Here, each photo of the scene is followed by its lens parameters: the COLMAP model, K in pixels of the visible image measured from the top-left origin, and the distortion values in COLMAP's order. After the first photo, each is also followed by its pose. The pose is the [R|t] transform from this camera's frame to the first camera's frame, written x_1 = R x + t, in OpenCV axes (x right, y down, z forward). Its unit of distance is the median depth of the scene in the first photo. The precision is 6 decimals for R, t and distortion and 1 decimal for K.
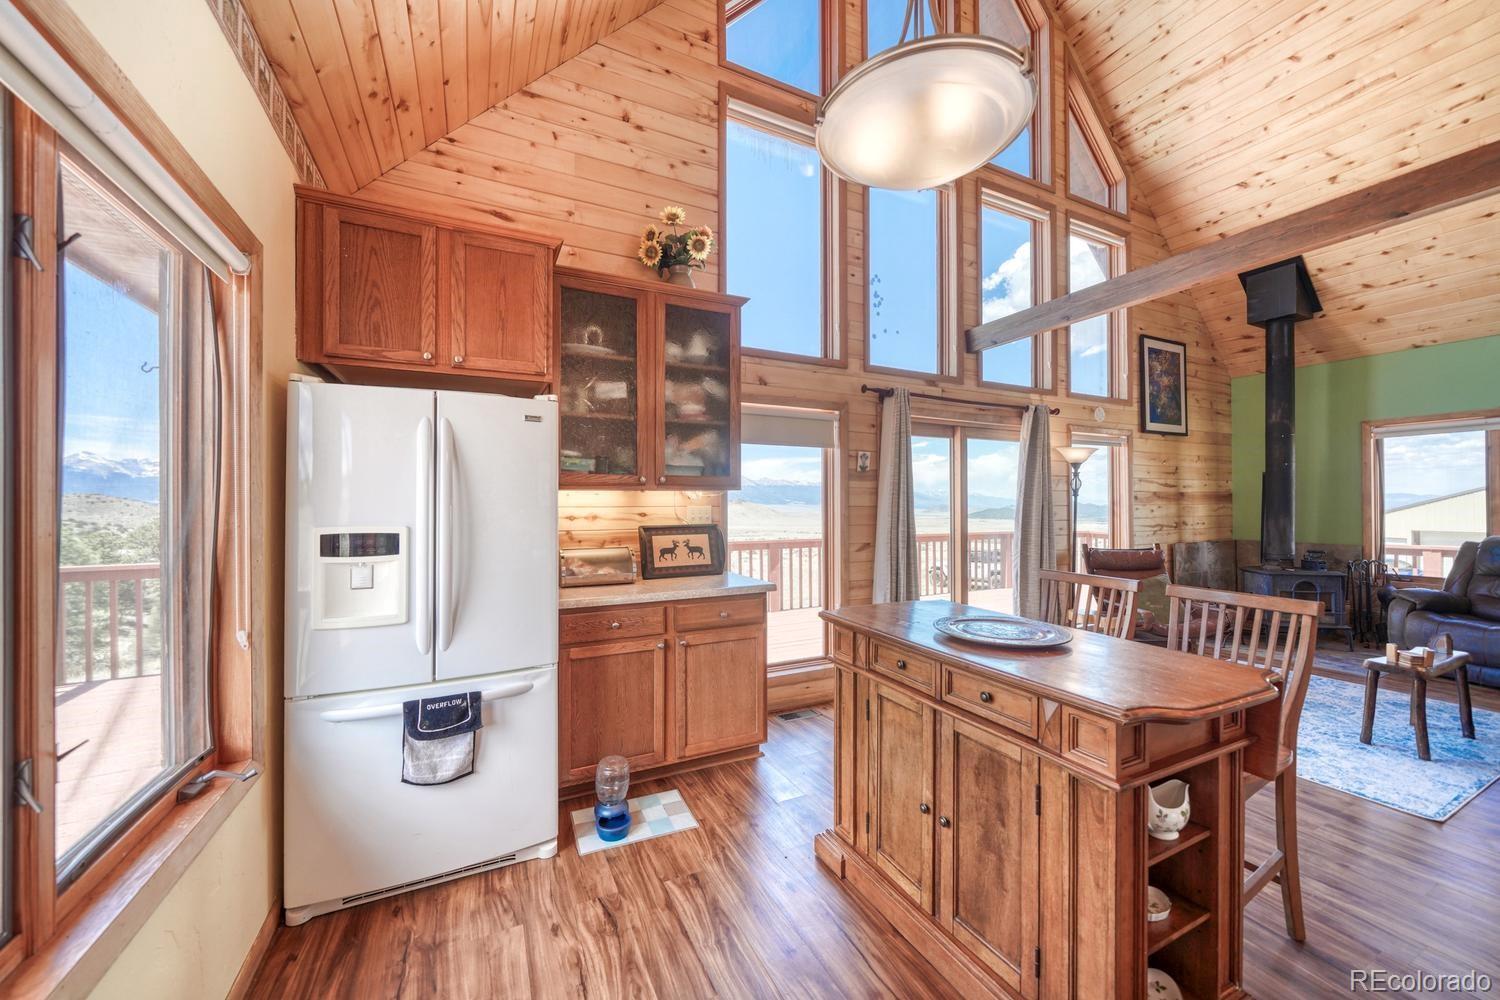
lens RADIAL K [[552.7, 0, 745.0], [0, 552.7, 497.0], [0, 0, 1]] dist [-0.001083, 0.000122]
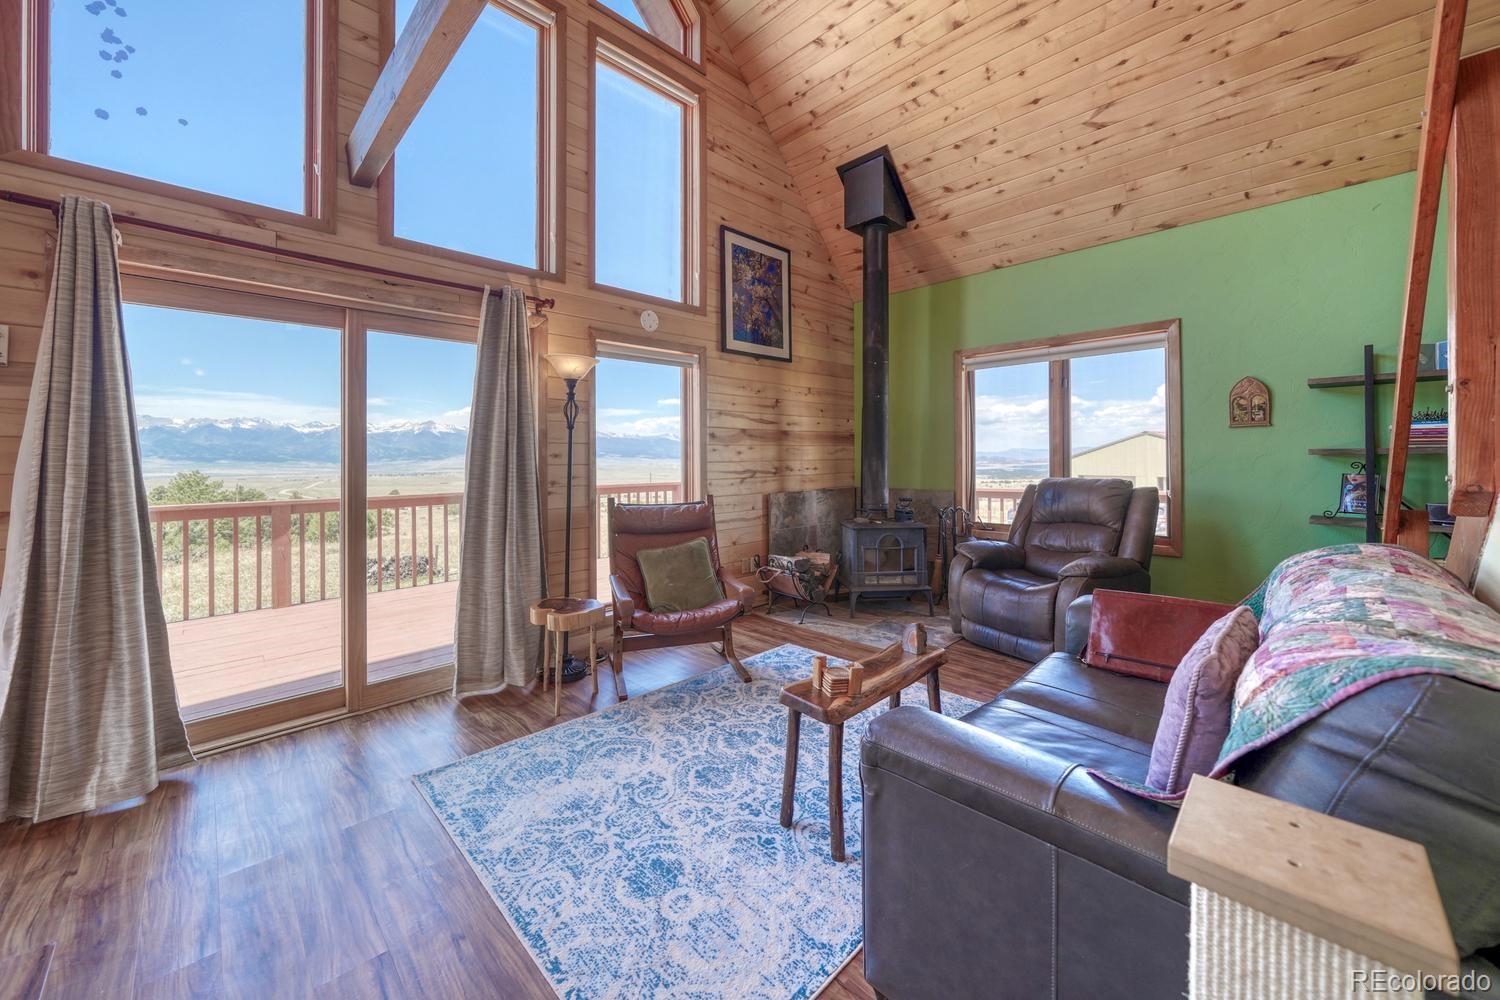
lens RADIAL K [[559.4, 0, 732.7], [0, 559.4, 452.3], [0, 0, 1]] dist [-0.006894, 0.000418]
pose [[0.953662, -0.001639, 0.300877, 0.527857], [0.000021, 0.999986, 0.005380, 0.021693], [-0.300882, -0.005124, 0.953648, 0.261265]]
